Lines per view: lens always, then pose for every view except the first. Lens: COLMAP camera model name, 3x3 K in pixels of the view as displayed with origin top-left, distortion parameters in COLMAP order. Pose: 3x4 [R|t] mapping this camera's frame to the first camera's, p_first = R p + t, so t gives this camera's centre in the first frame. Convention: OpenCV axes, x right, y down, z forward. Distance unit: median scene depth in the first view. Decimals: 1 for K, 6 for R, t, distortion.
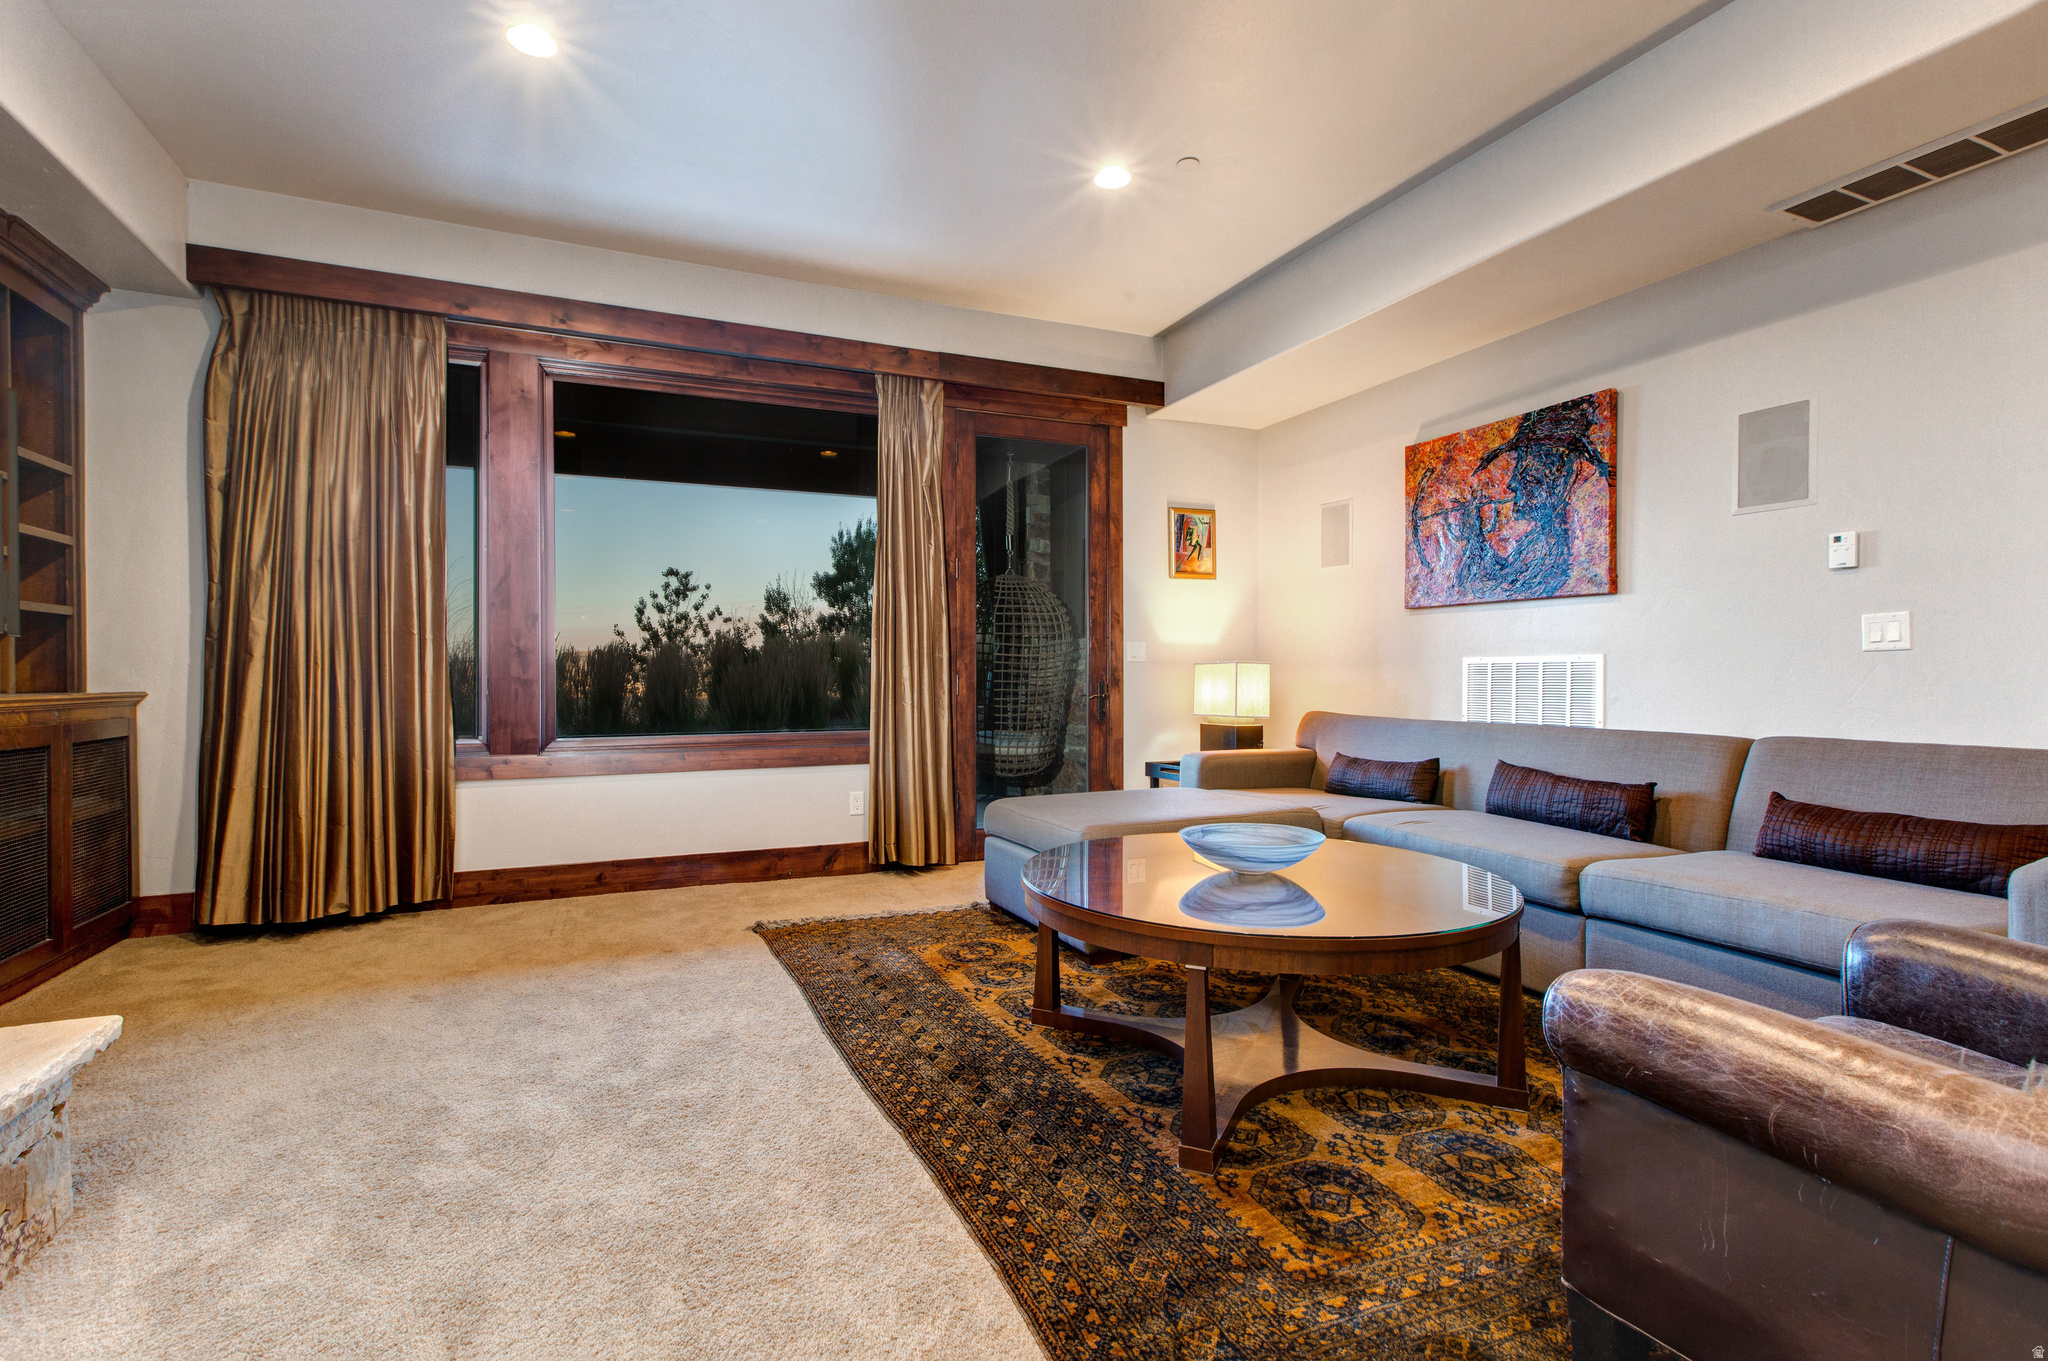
lens RADIAL K [[938.6, 0, 998.6], [0, 938.6, 673.5], [0, 0, 1]] dist [0.008791, 0.000681]
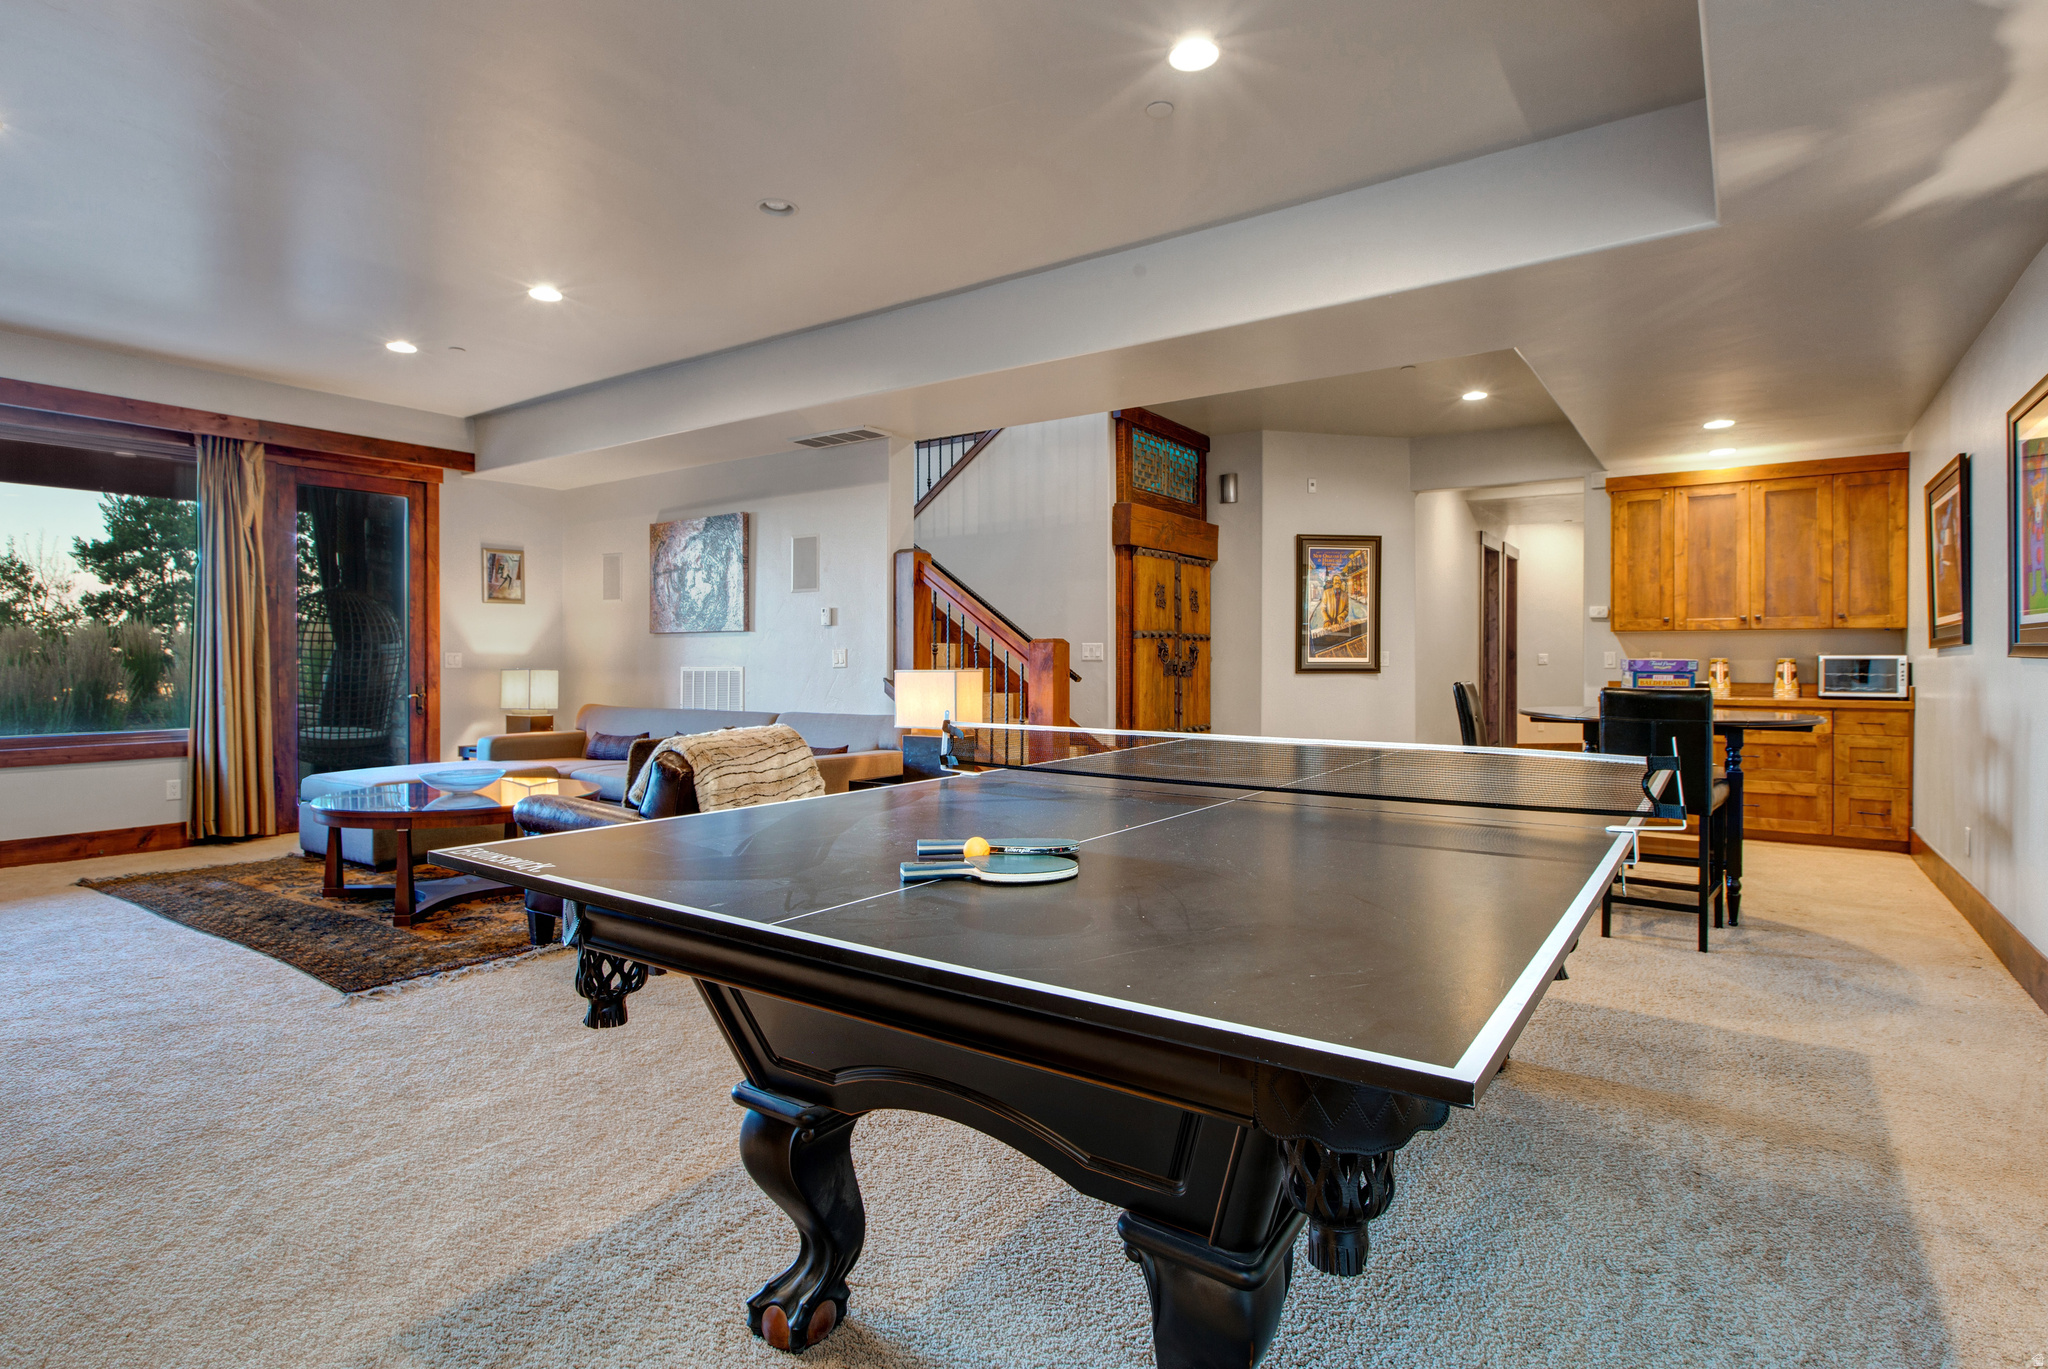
lens RADIAL K [[1012.7, 0, 1006.3], [0, 1012.7, 660.9], [0, 0, 1]] dist [0.001461, -0.001044]
pose [[0.847393, -0.000473, 0.530966, 0.061946], [0.000852, 1.000000, -0.000469, -0.024360], [-0.530966, 0.000850, 0.847393, -0.655472]]
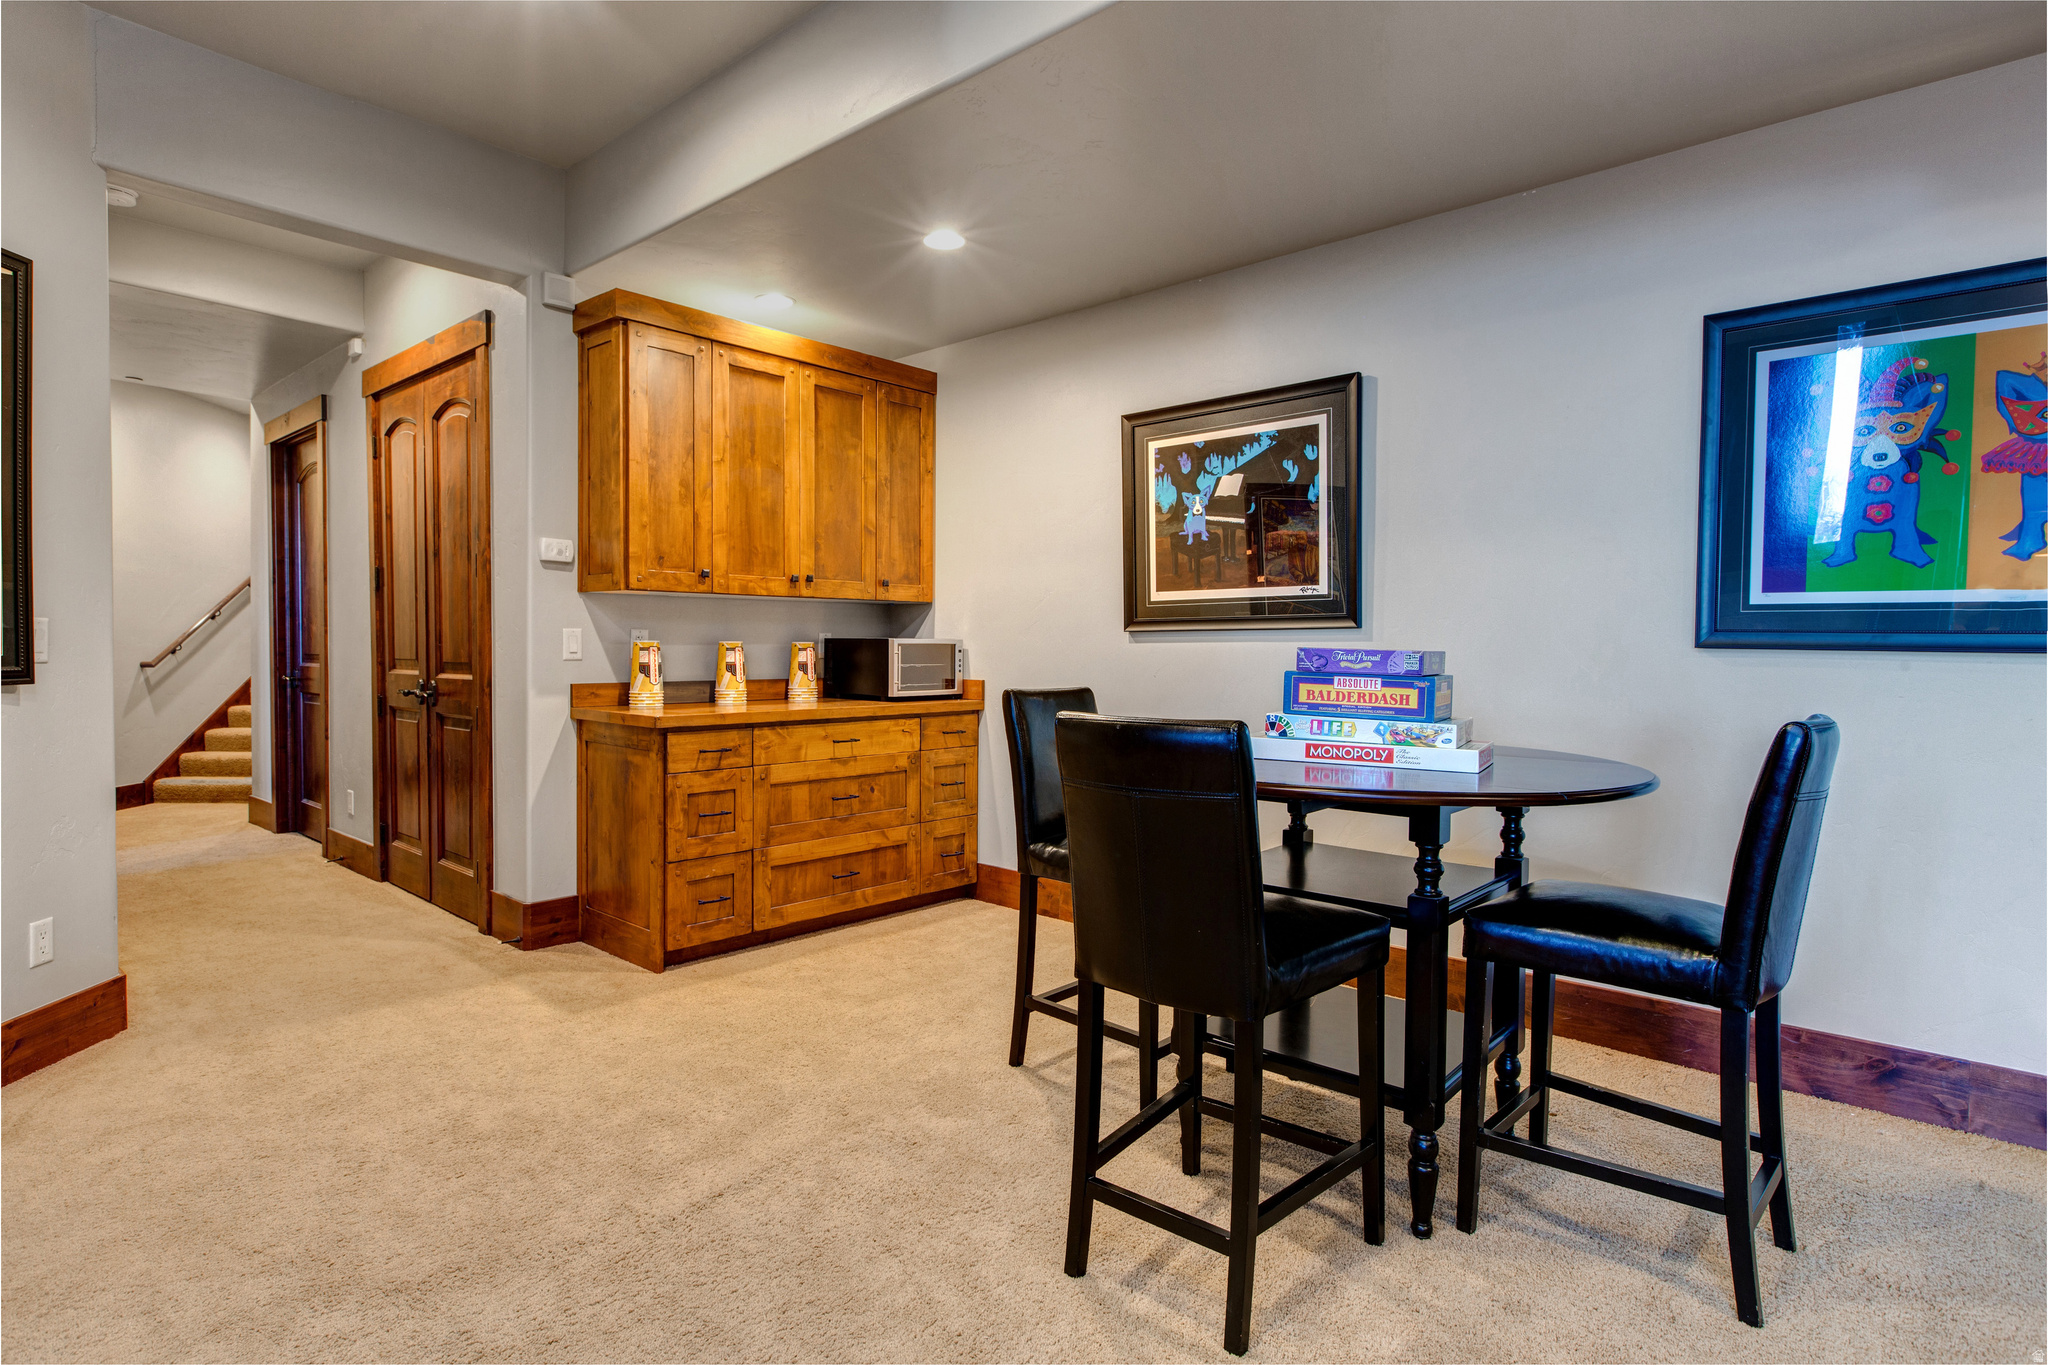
lens RADIAL K [[1098.1, 0, 1031.4], [0, 1098.1, 665.7], [0, 0, 1]] dist [0.025253, 0.000275]
pose [[-0.424116, -0.020113, 0.905385, 0.738216], [-0.003661, 0.999783, 0.020495, -0.027583], [-0.905601, 0.005378, -0.424098, 0.243682]]
